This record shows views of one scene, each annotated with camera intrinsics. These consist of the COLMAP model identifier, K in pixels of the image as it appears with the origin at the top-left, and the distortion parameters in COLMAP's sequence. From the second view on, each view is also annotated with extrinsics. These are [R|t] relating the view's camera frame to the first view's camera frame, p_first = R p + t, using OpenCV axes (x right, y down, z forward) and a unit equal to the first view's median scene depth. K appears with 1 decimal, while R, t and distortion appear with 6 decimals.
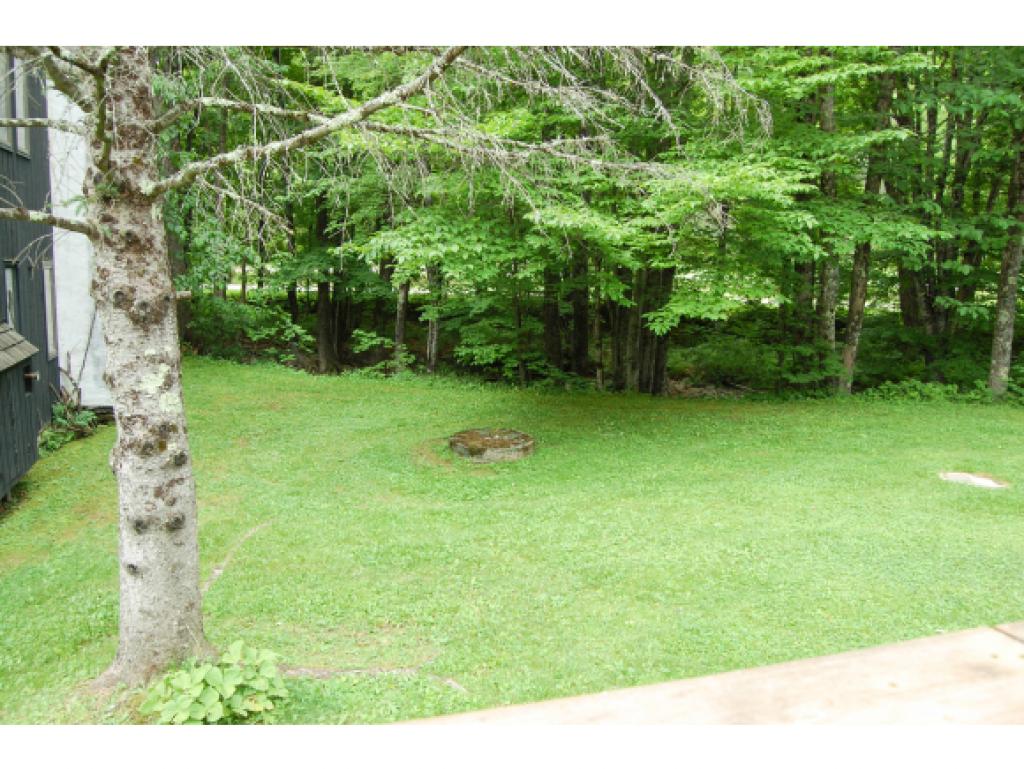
lens RADIAL K [[800.5, 0, 506.3], [0, 800.5, 397.7], [0, 0, 1]] dist [-0.091783, 0.032060]
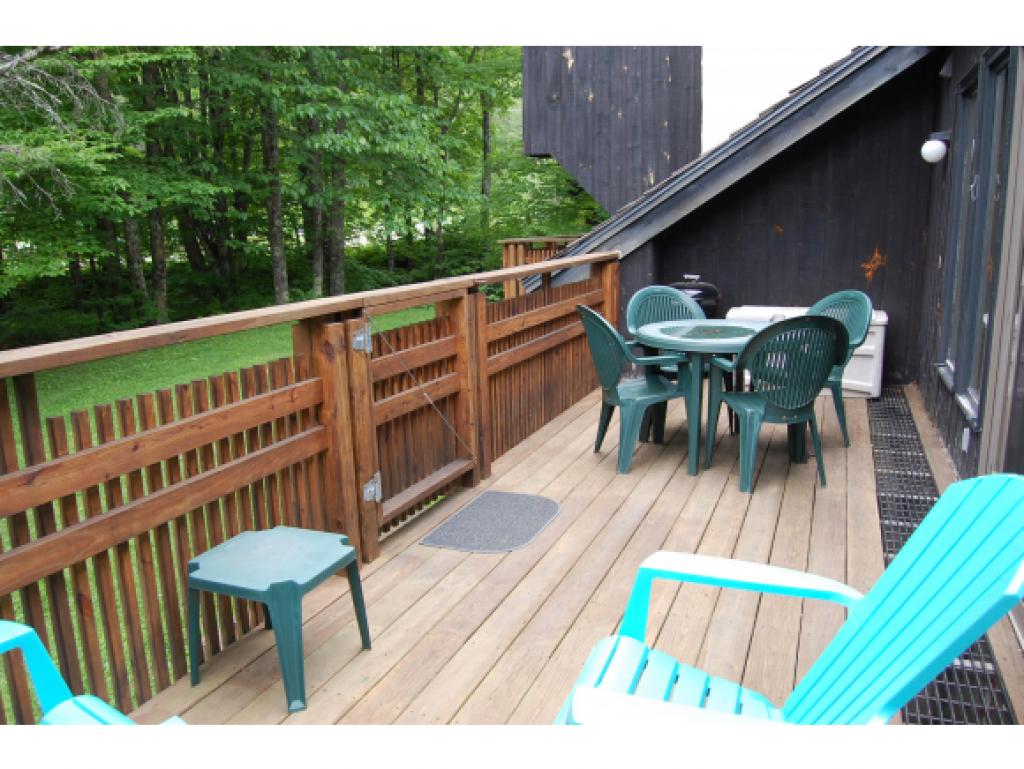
lens RADIAL K [[800.5, 0, 506.3], [0, 800.5, 397.7], [0, 0, 1]] dist [-0.091783, 0.032060]
pose [[0.651897, -0.211347, 0.728260, -0.128989], [0.172609, 0.976522, 0.128885, 0.031280], [-0.738402, 0.041684, 0.673072, -0.167421]]
